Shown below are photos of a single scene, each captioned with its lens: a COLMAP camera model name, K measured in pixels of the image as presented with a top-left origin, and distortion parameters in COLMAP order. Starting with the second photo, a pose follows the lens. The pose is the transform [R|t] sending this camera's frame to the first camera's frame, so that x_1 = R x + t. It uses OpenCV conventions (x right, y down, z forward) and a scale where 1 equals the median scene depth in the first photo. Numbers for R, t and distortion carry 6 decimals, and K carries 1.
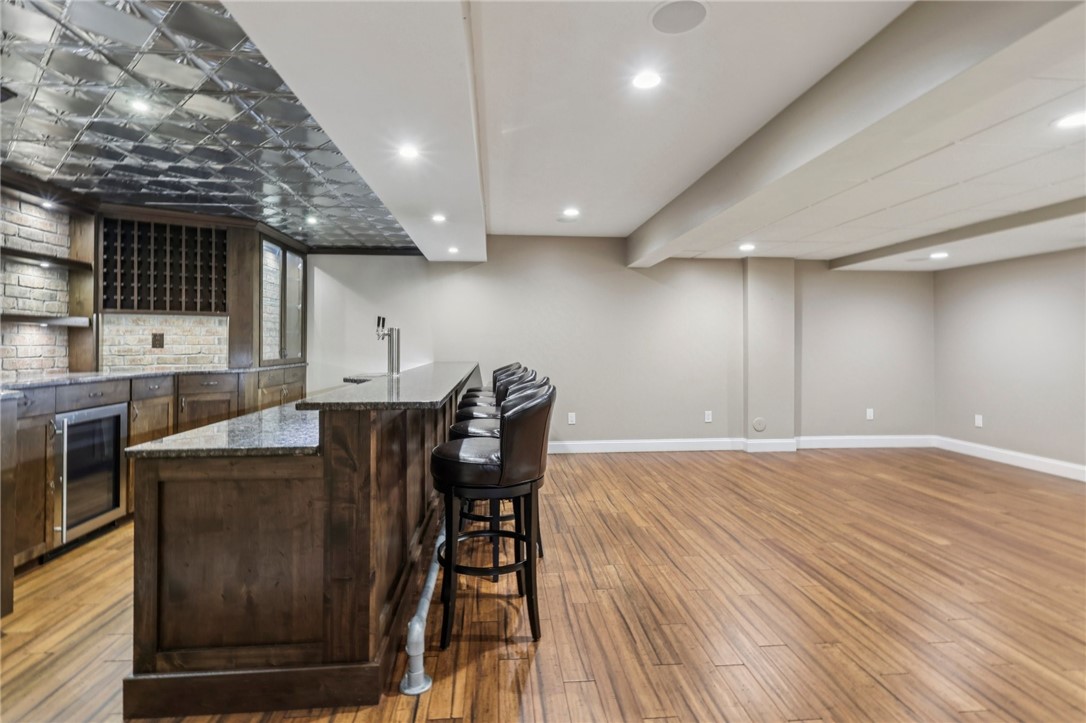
lens RADIAL K [[516.4, 0, 540.9], [0, 516.4, 341.0], [0, 0, 1]] dist [-0.000865, 0.000418]
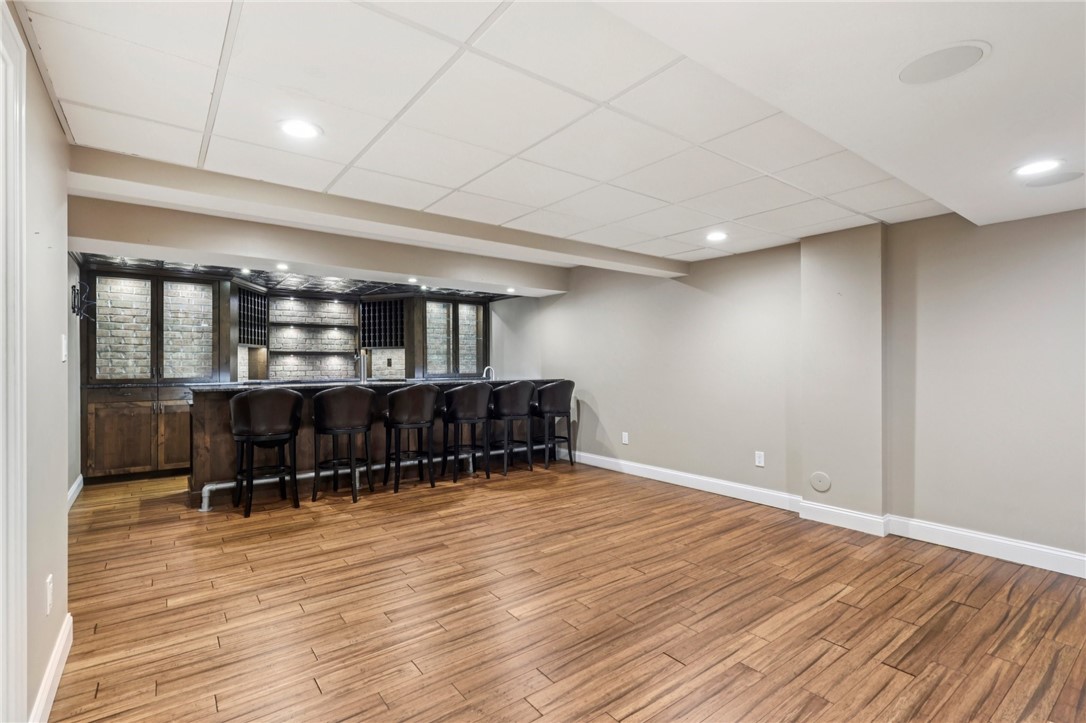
lens RADIAL K [[512.0, 0, 543.0], [0, 512.0, 361.5], [0, 0, 1]] dist [-0.003121, -0.000509]
pose [[0.533733, -0.006223, -0.845630, 1.292775], [0.007766, 0.999967, -0.002457, 0.004866], [0.845617, -0.005256, 0.533764, 0.539812]]
